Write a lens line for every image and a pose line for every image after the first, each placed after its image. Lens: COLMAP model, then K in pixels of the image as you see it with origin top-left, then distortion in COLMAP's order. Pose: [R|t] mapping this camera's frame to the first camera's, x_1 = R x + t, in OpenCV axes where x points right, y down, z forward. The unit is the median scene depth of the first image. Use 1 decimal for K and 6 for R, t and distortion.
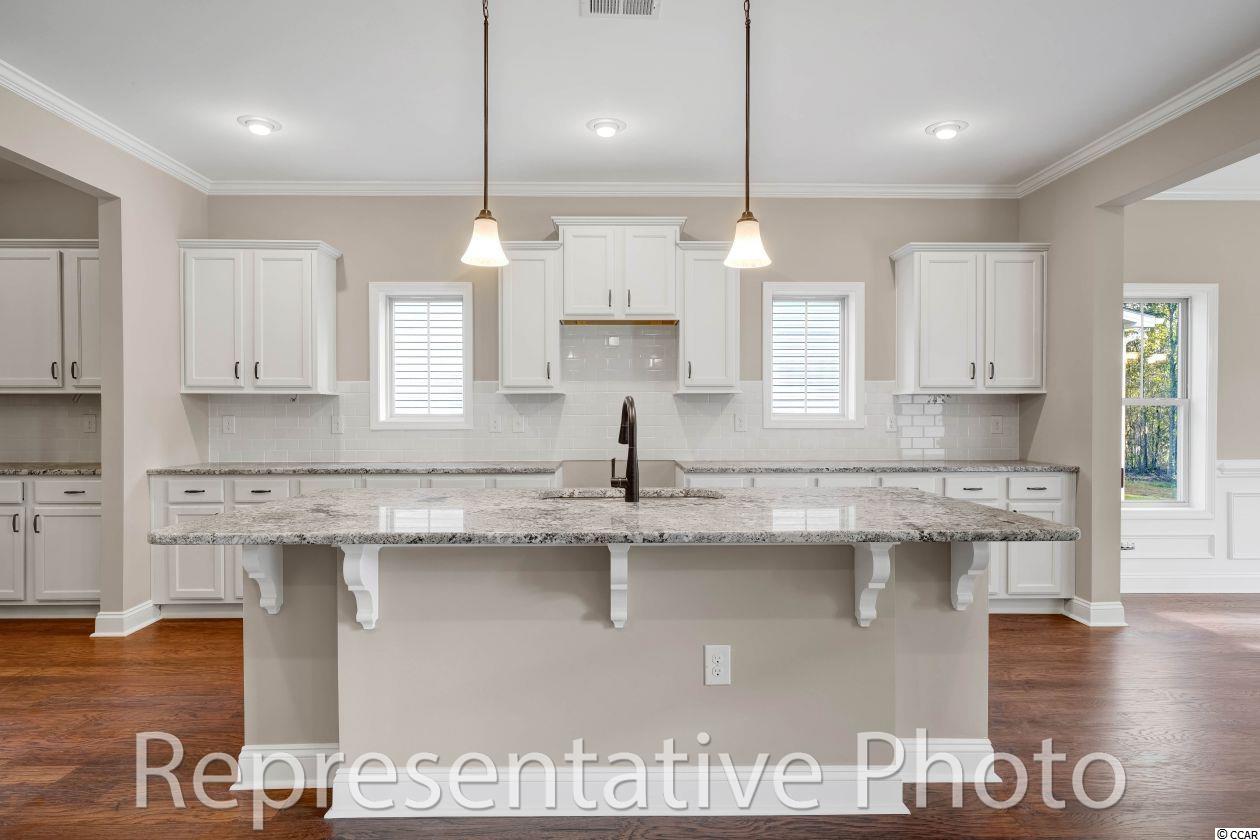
lens RADIAL K [[738.4, 0, 619.8], [0, 738.4, 420.7], [0, 0, 1]] dist [0.002029, 0.001861]
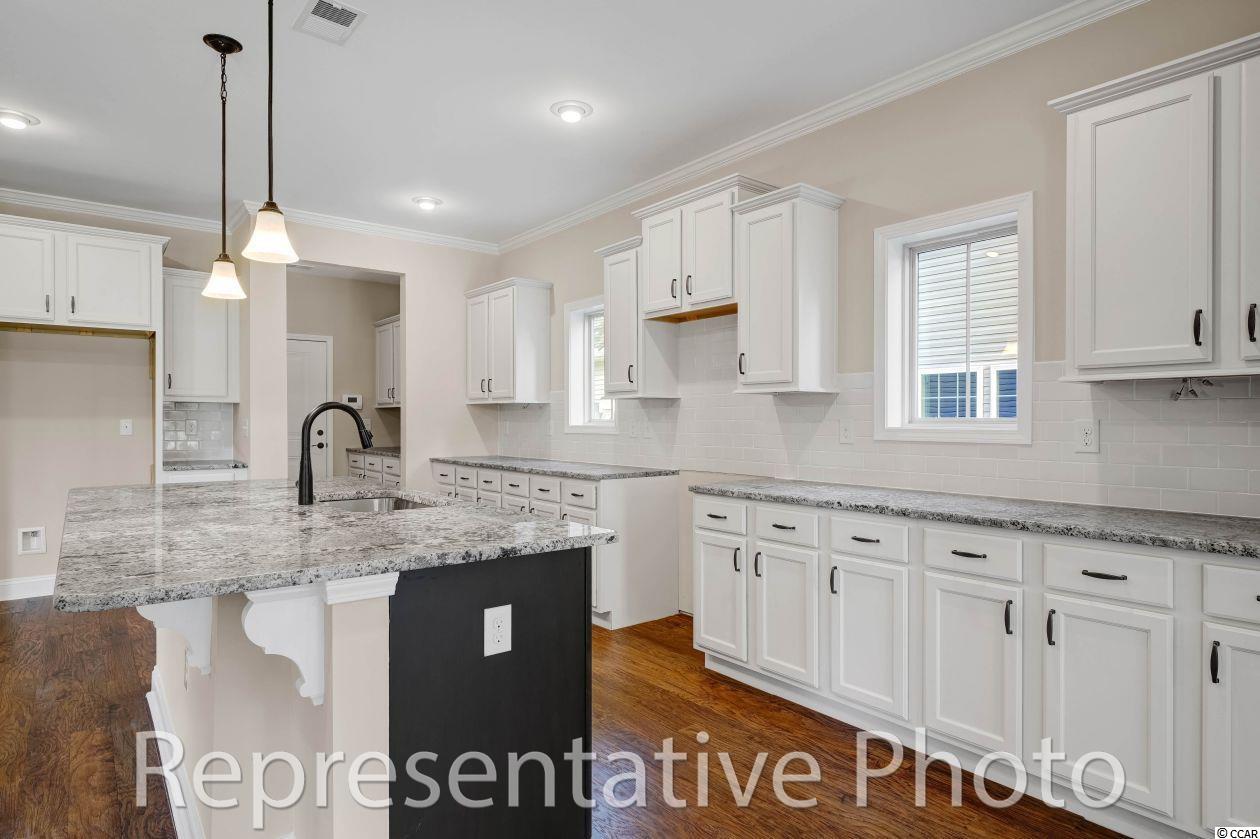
lens RADIAL K [[687.3, 0, 628.0], [0, 687.3, 418.1], [0, 0, 1]] dist [0.008233, 0.000634]
pose [[0.601690, -0.000529, -0.798730, 0.612039], [-0.010050, 0.999916, -0.008232, -0.002728], [0.798667, 0.012980, 0.601634, 0.455225]]
